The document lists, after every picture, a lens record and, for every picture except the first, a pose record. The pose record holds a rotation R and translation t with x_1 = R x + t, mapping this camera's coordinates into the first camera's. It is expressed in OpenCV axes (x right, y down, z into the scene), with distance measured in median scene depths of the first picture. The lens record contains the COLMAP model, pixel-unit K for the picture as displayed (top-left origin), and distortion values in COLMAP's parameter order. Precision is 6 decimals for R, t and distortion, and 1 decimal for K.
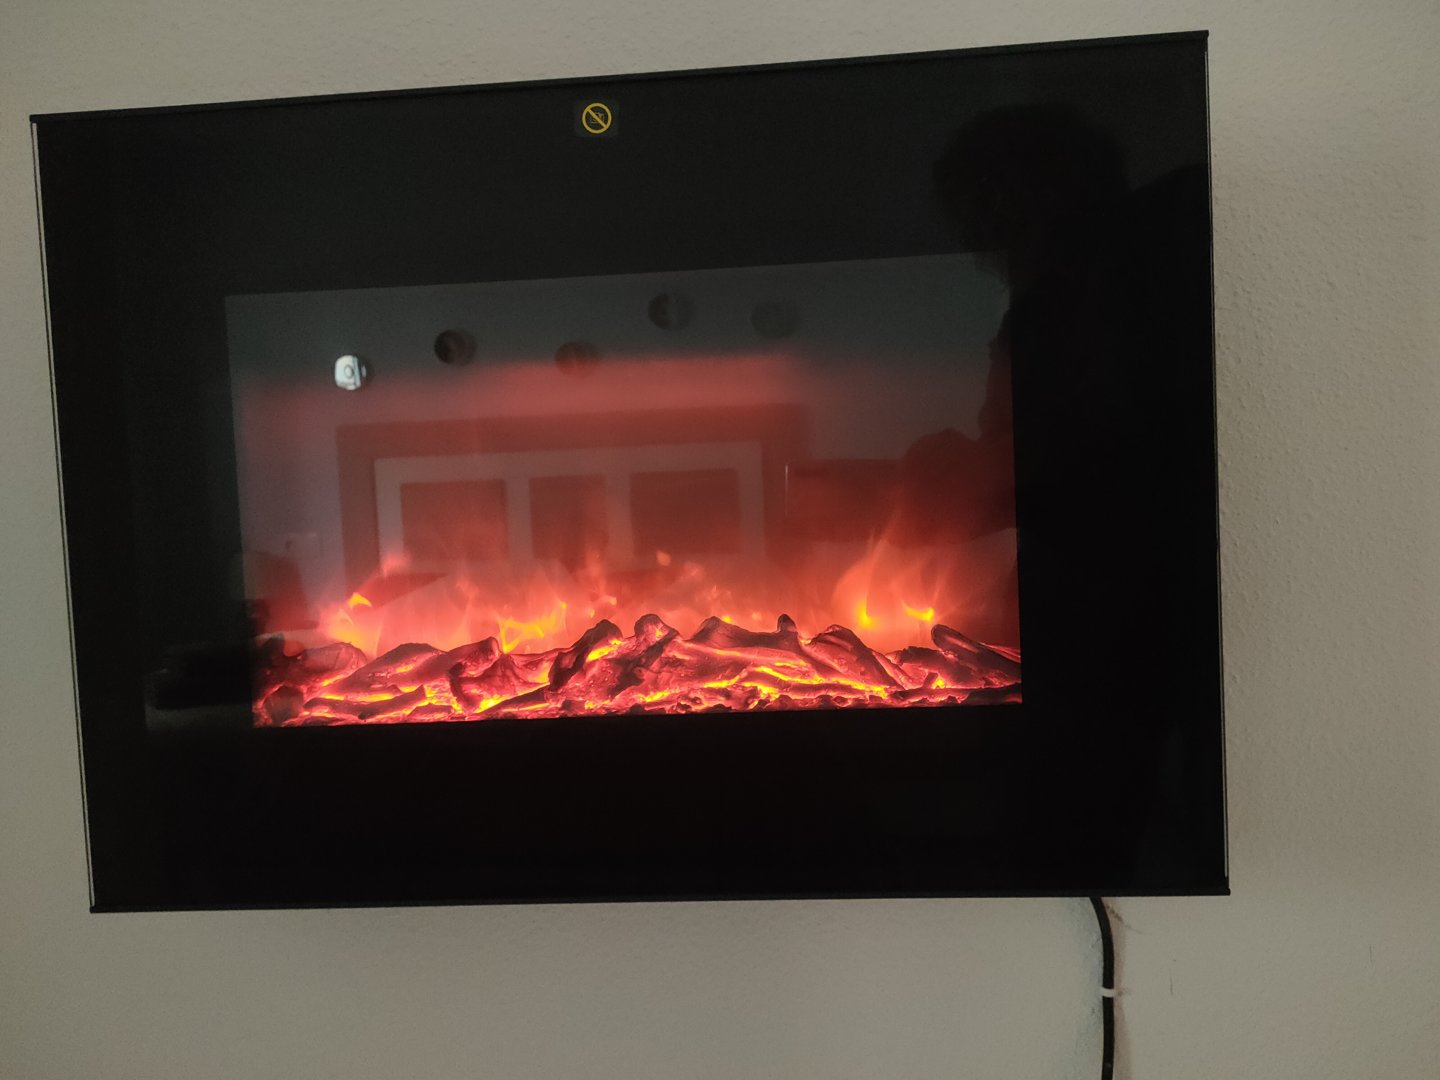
lens RADIAL K [[1104.0, 0, 720.0], [0, 1104.0, 540.0], [0, 0, 1]] dist [0.081444, 0.001029]
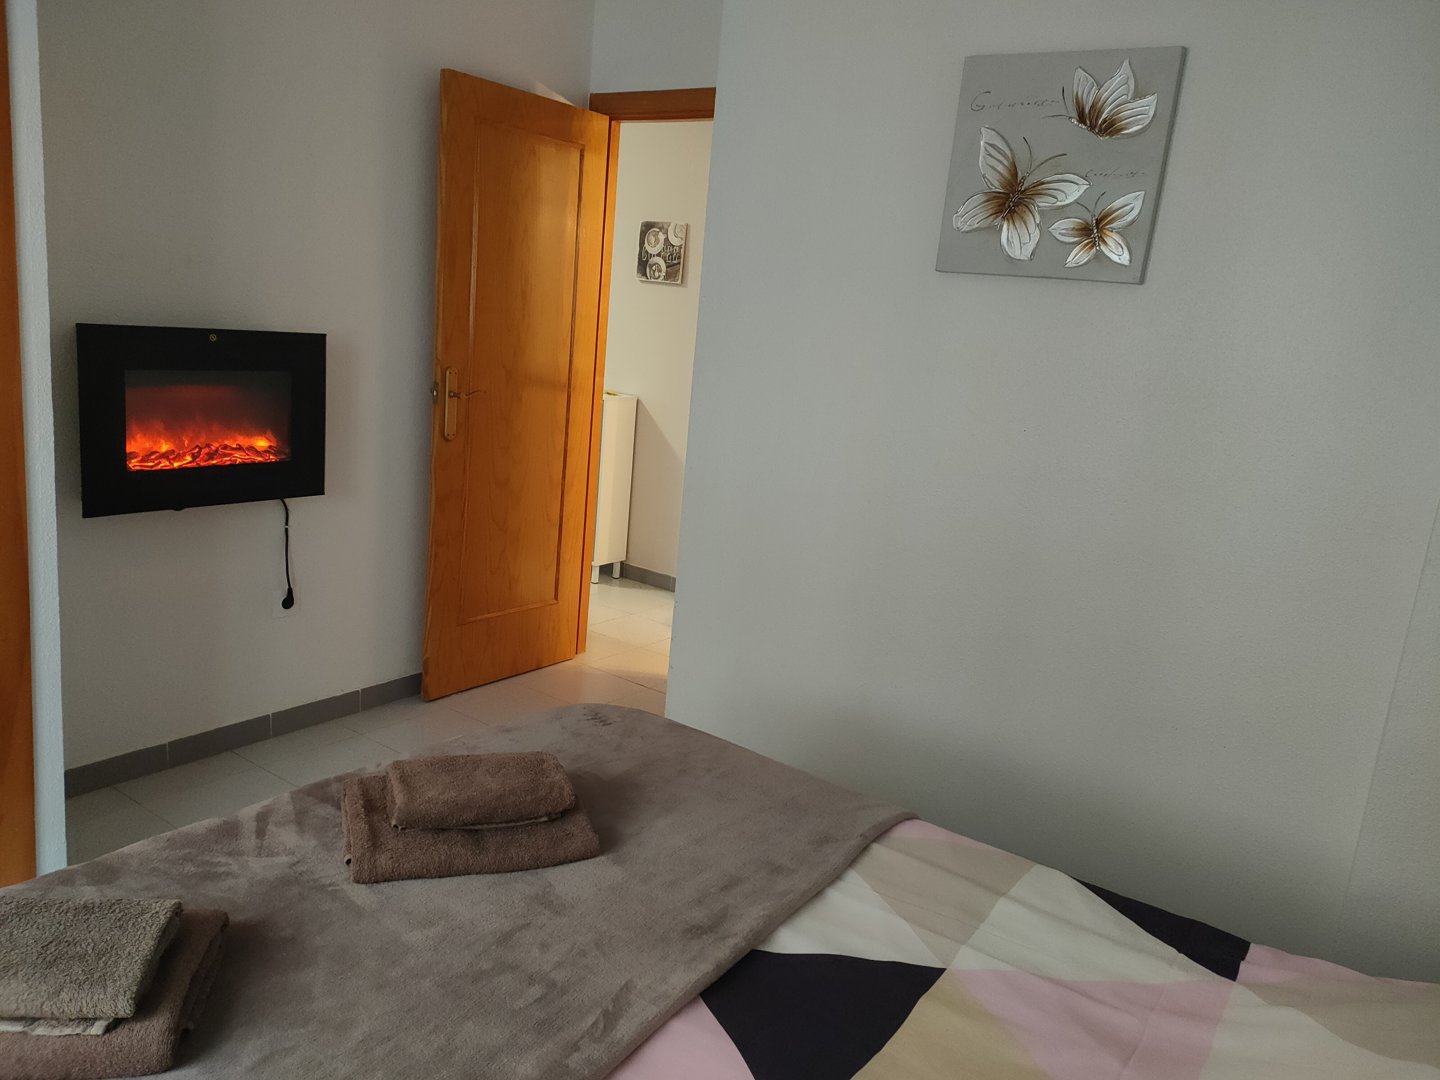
lens RADIAL K [[1104.0, 0, 720.0], [0, 1104.0, 540.0], [0, 0, 1]] dist [0.081444, 0.001029]
pose [[0.504838, -0.088339, 0.858682, -2.961451], [-0.050674, 0.990001, 0.131641, -0.248015], [-0.861726, -0.109970, 0.495313, -3.055920]]
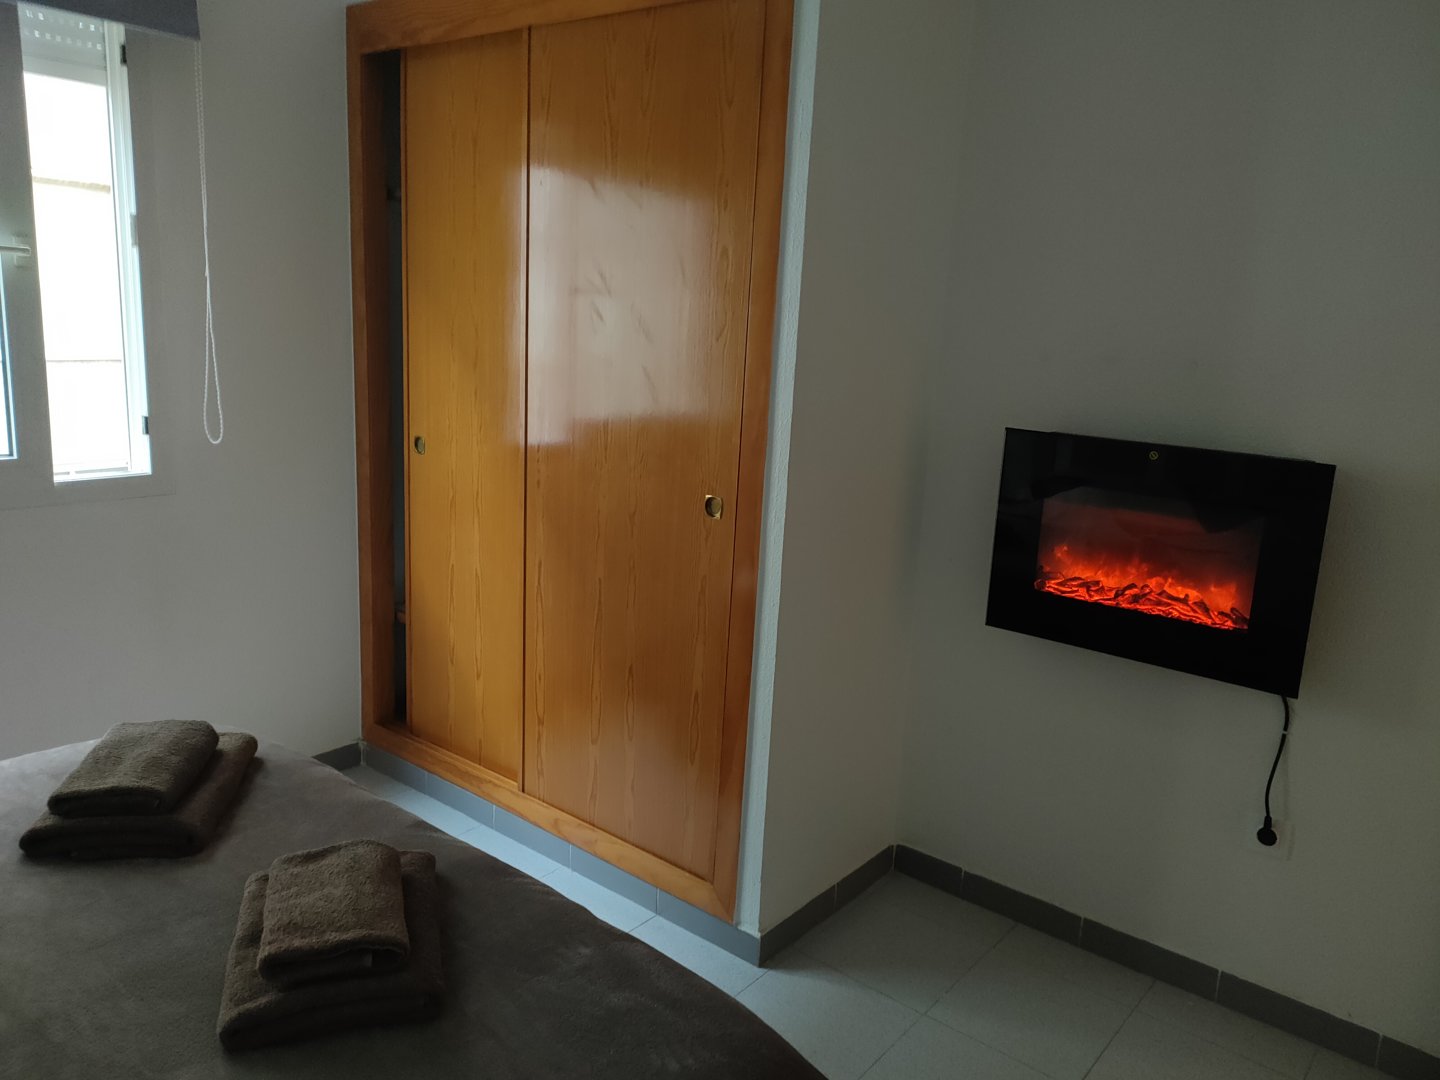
lens RADIAL K [[1104.0, 0, 720.0], [0, 1104.0, 540.0], [0, 0, 1]] dist [0.081444, 0.001029]
pose [[0.816111, 0.205951, -0.539951, 0.737163], [-0.124799, 0.975103, 0.183300, -0.567370], [0.564258, -0.082208, 0.821495, -2.748009]]
